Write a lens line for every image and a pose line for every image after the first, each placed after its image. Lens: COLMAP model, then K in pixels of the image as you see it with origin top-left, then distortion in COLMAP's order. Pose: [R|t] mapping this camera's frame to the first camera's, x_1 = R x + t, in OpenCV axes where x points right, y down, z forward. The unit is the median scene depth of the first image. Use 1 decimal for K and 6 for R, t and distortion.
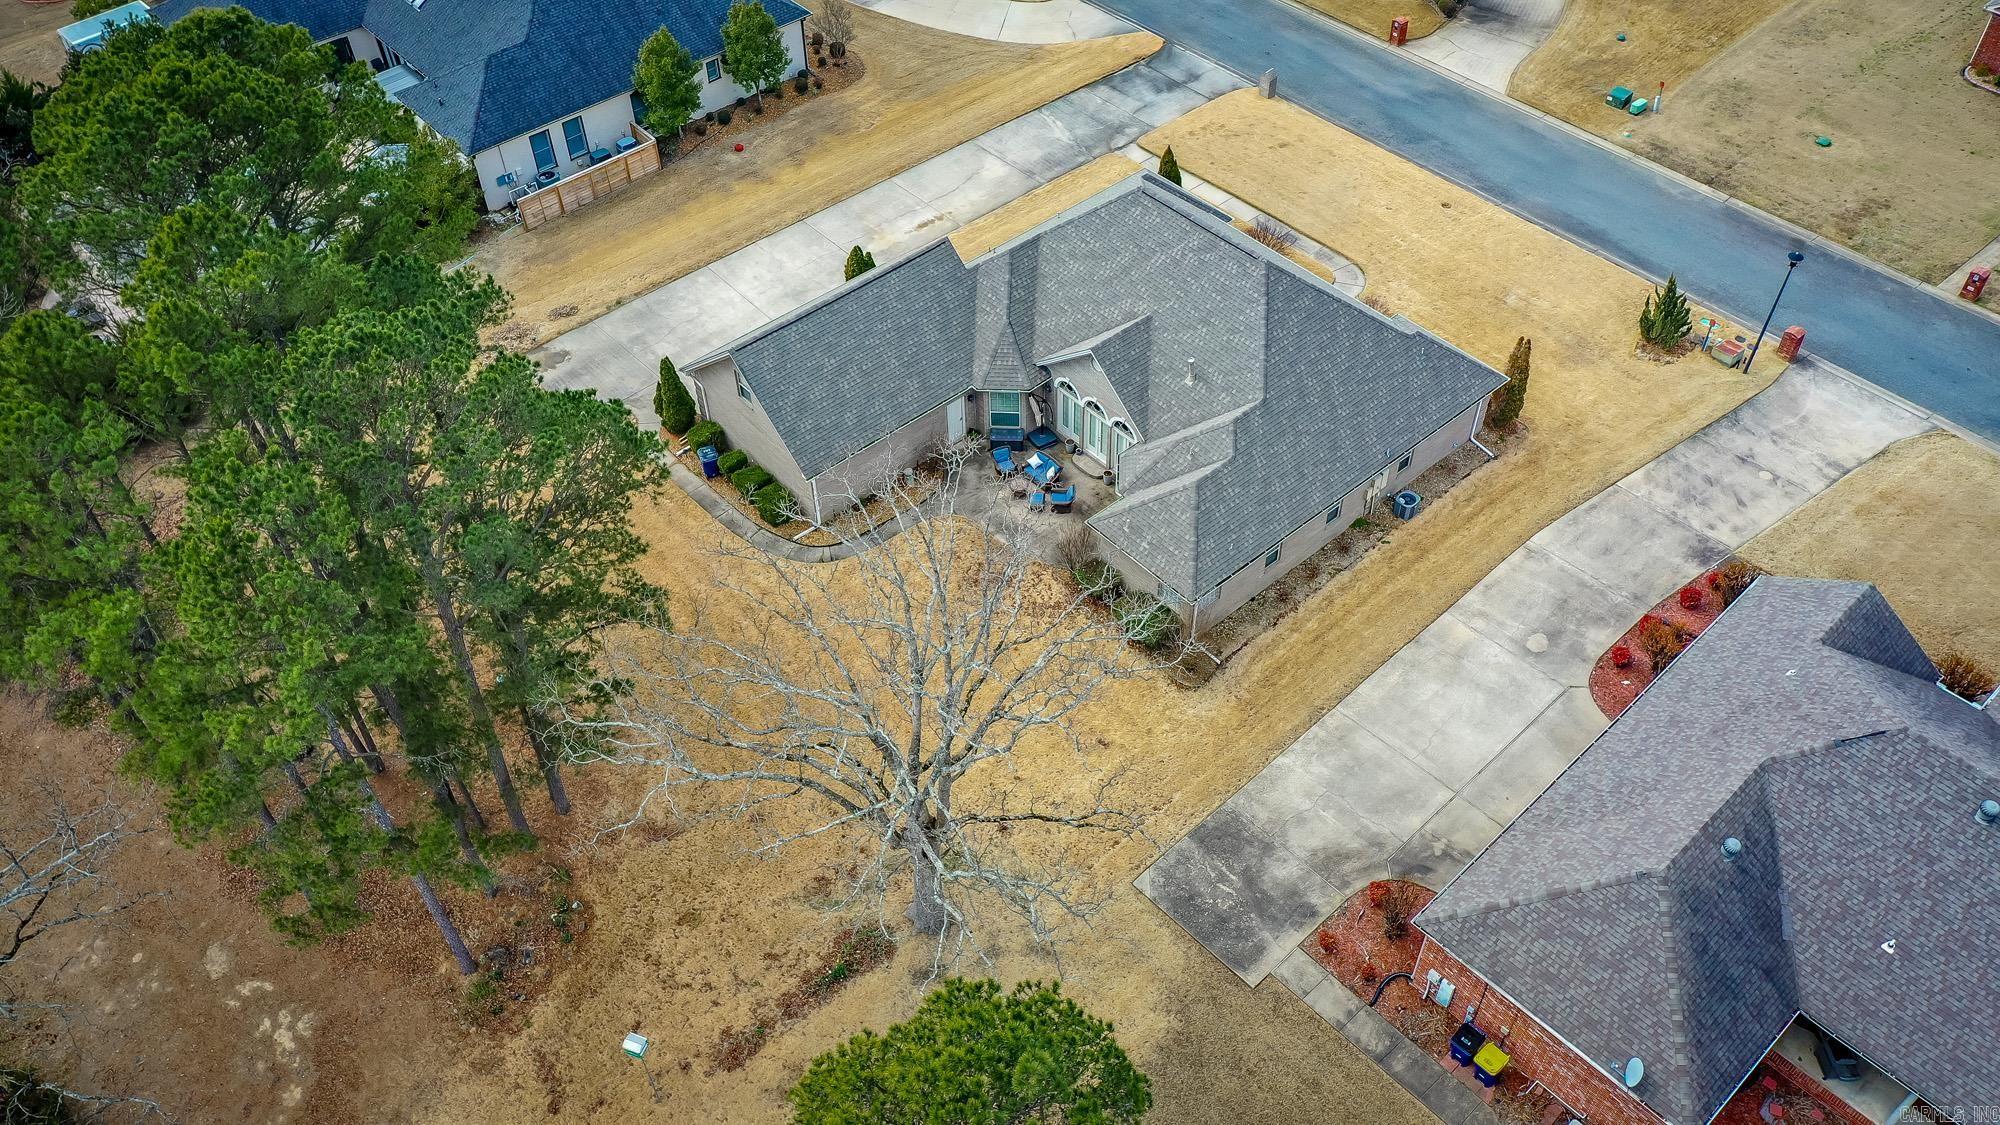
lens RADIAL K [[1540.5, 0, 1059.7], [0, 1540.5, 563.1], [0, 0, 1]] dist [0.025326, 0.000365]
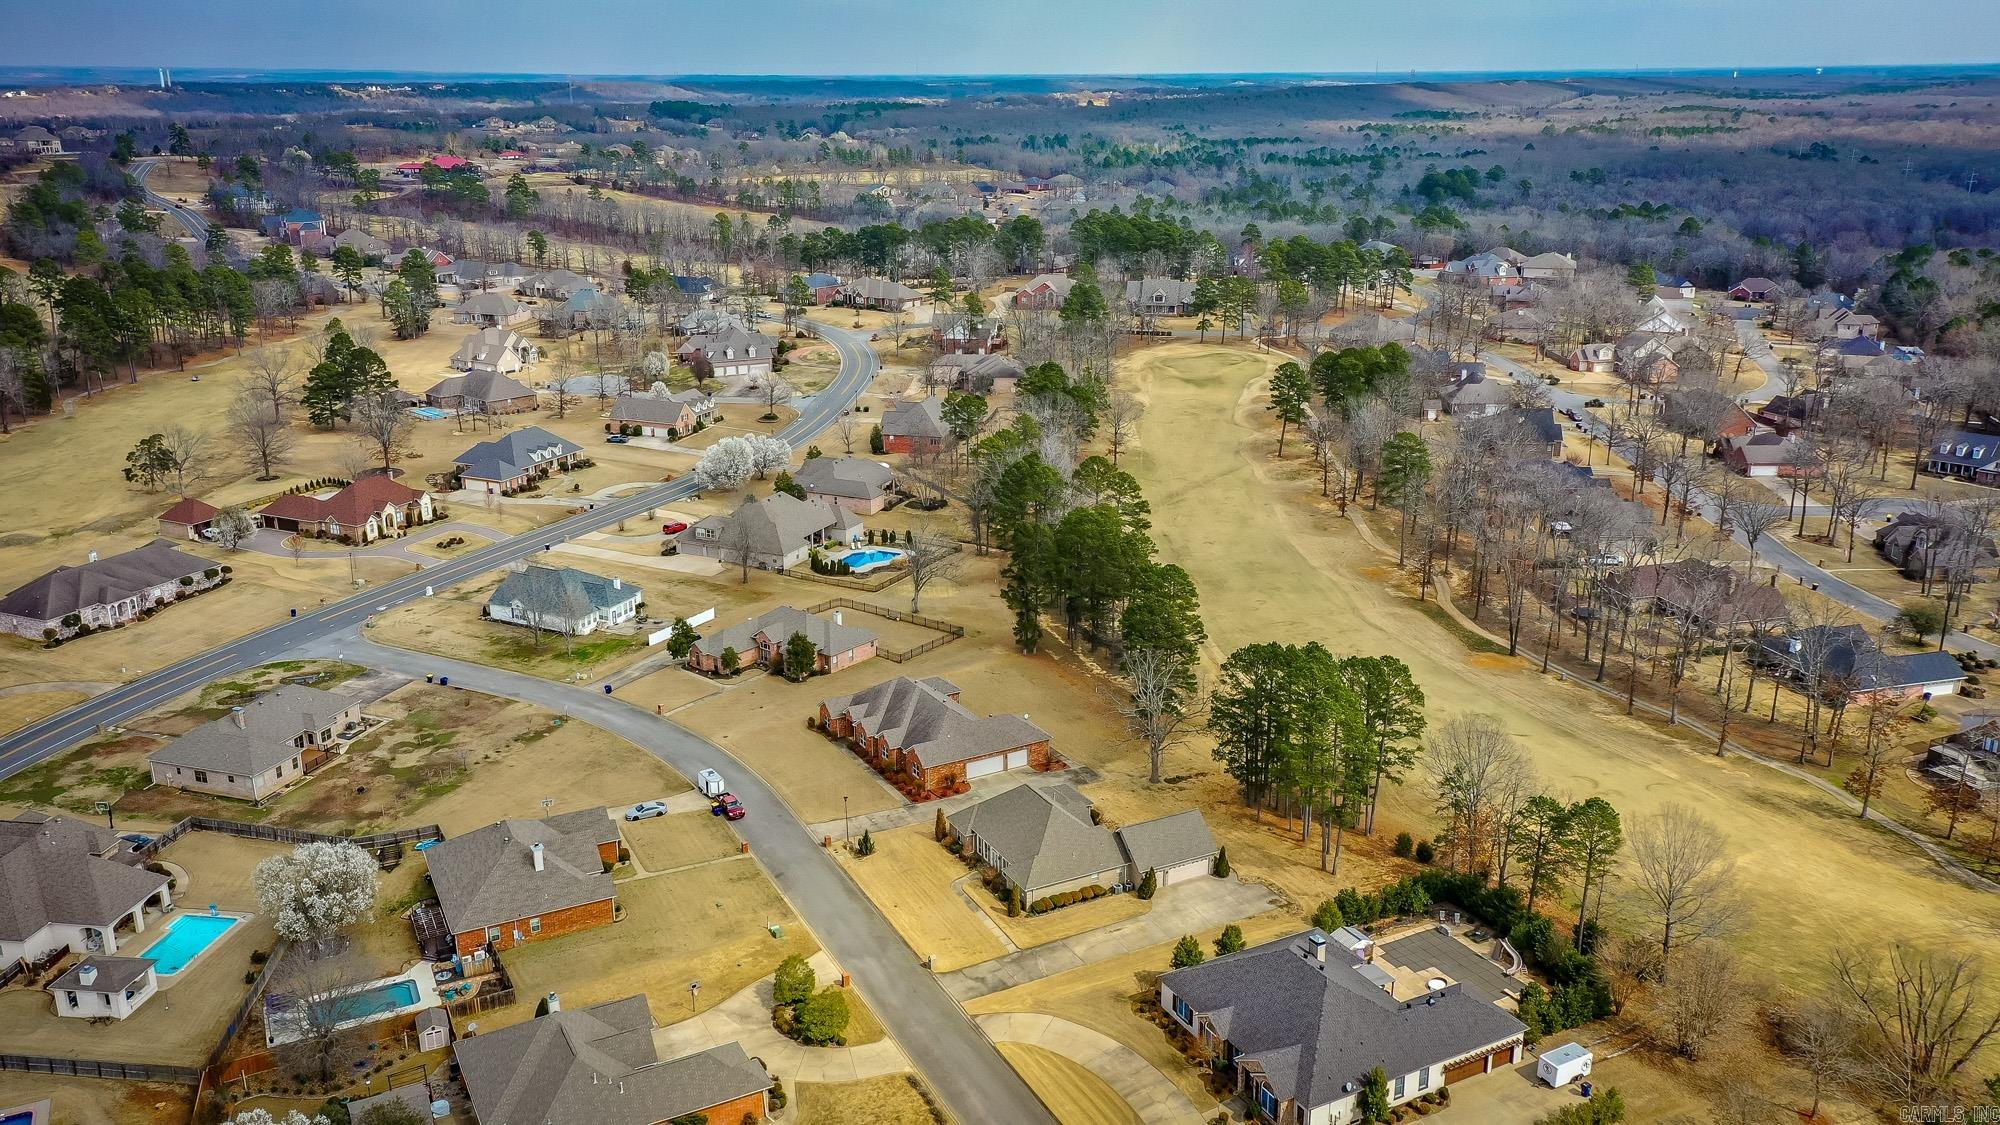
lens RADIAL K [[1540.5, 0, 1059.7], [0, 1540.5, 563.1], [0, 0, 1]] dist [0.025326, 0.000365]
pose [[-0.975237, -0.062323, 0.212198, -0.455811], [0.163562, 0.442566, 0.881693, -2.487444], [-0.148862, 0.894567, -0.421414, 1.491063]]
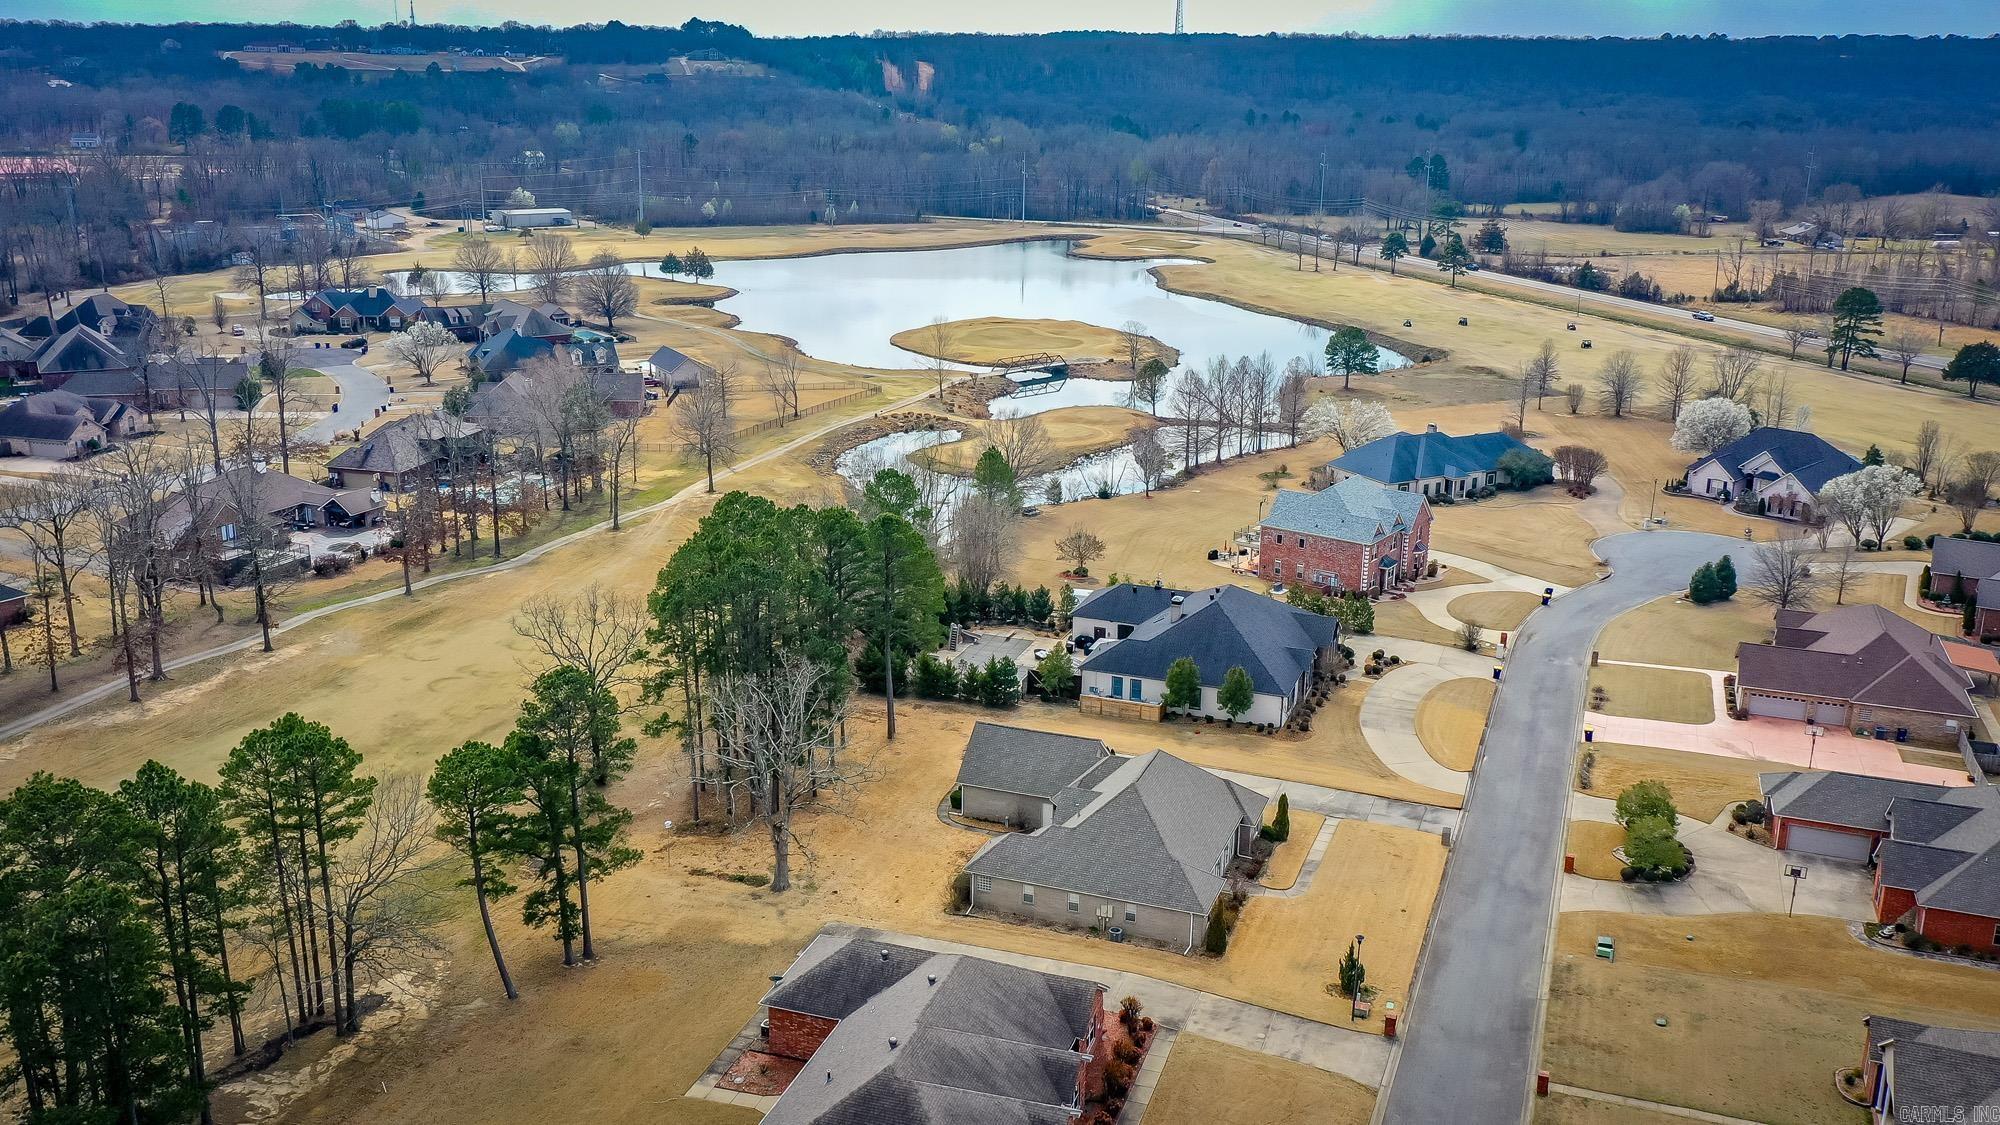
lens RADIAL K [[1734.1, 0, 1000.0], [0, 1734.1, 562.5], [0, 0, 1]] dist [0.023088, 0.009358]
pose [[0.456284, 0.263248, -0.850003, 1.394781], [-0.667771, 0.732648, -0.131559, -0.000394], [0.588121, 0.627636, 0.510085, -0.275974]]
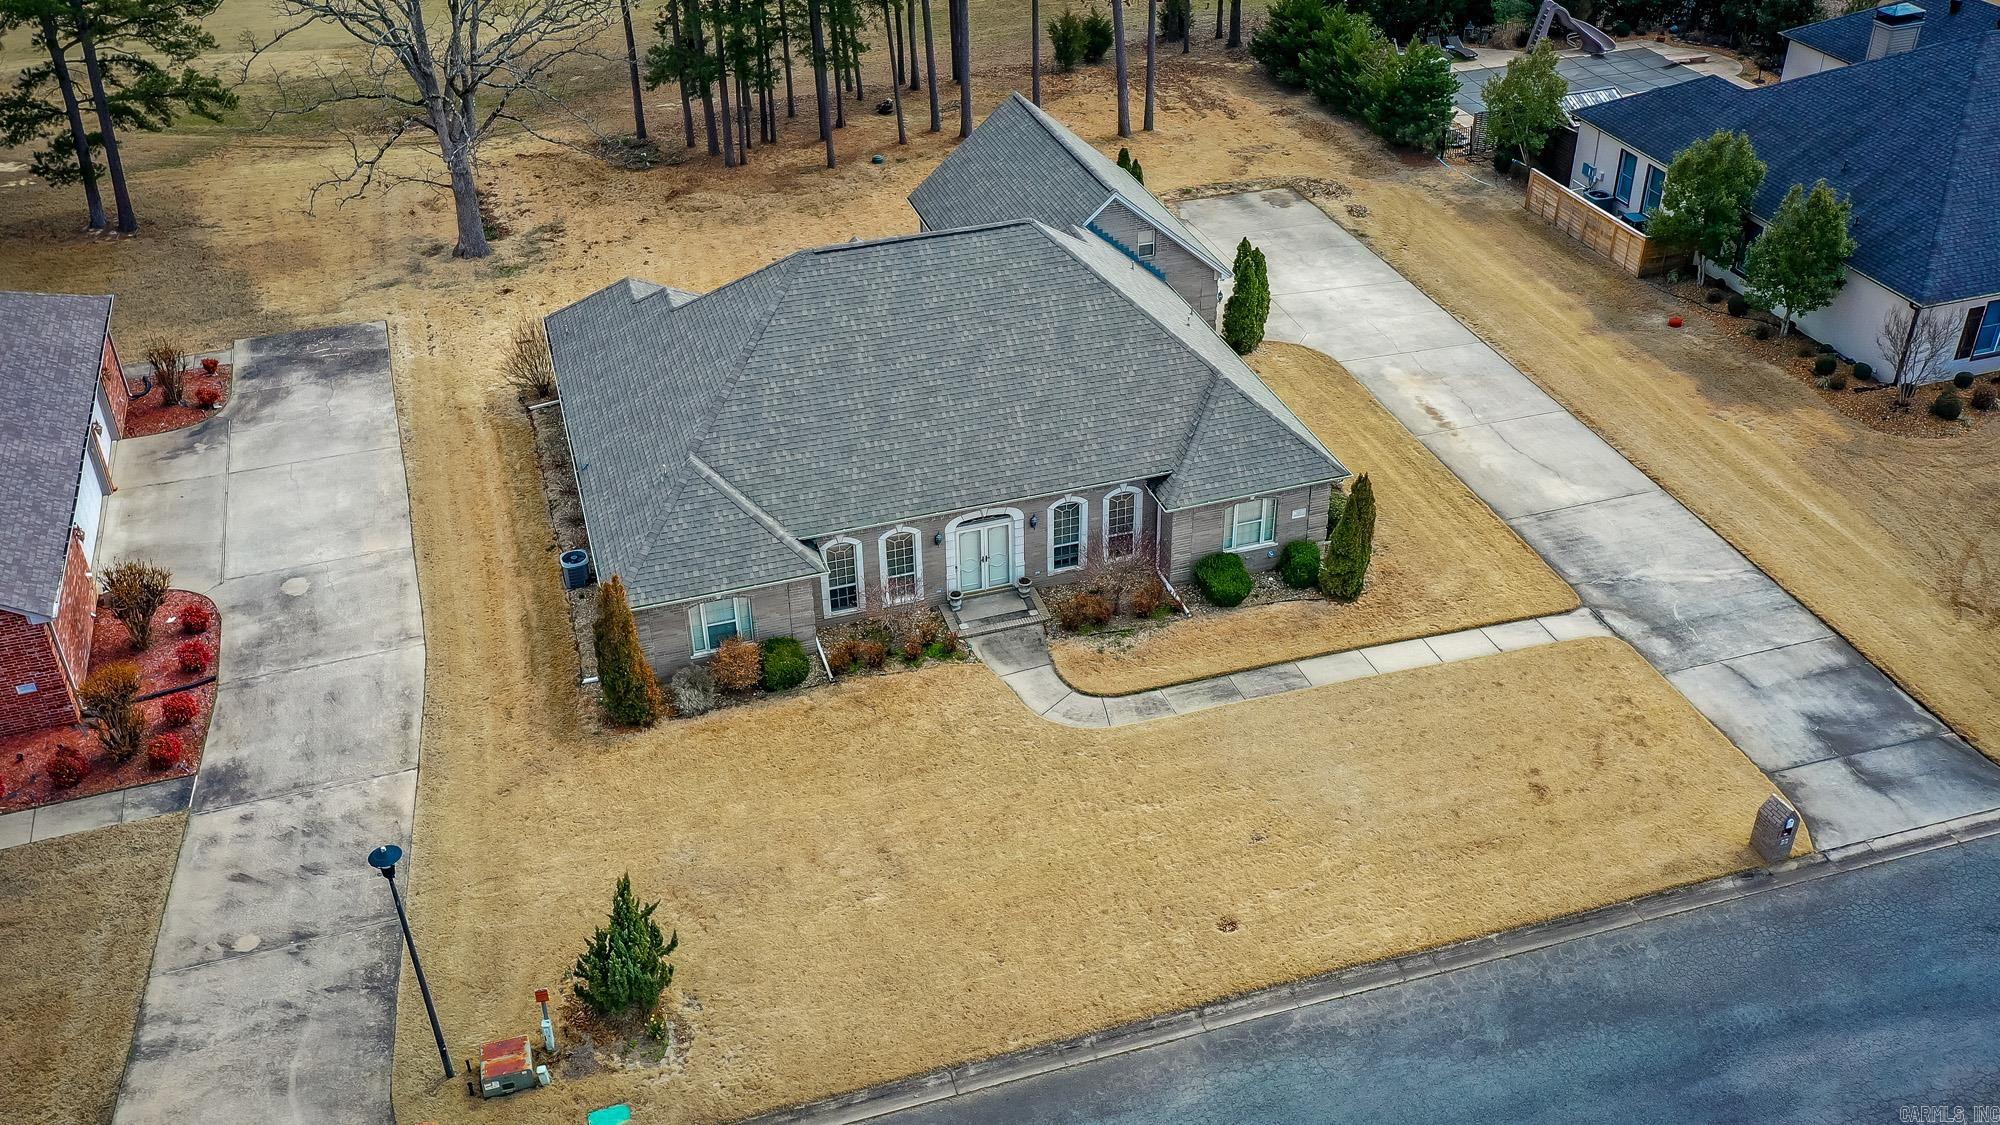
lens RADIAL K [[1734.1, 0, 1000.0], [0, 1734.1, 562.5], [0, 0, 1]] dist [0.023088, 0.009358]
pose [[-0.410178, 0.516345, -0.751759, 0.612647], [-0.660880, 0.399756, 0.635164, -0.559651], [0.628484, 0.757353, 0.177271, 0.791876]]
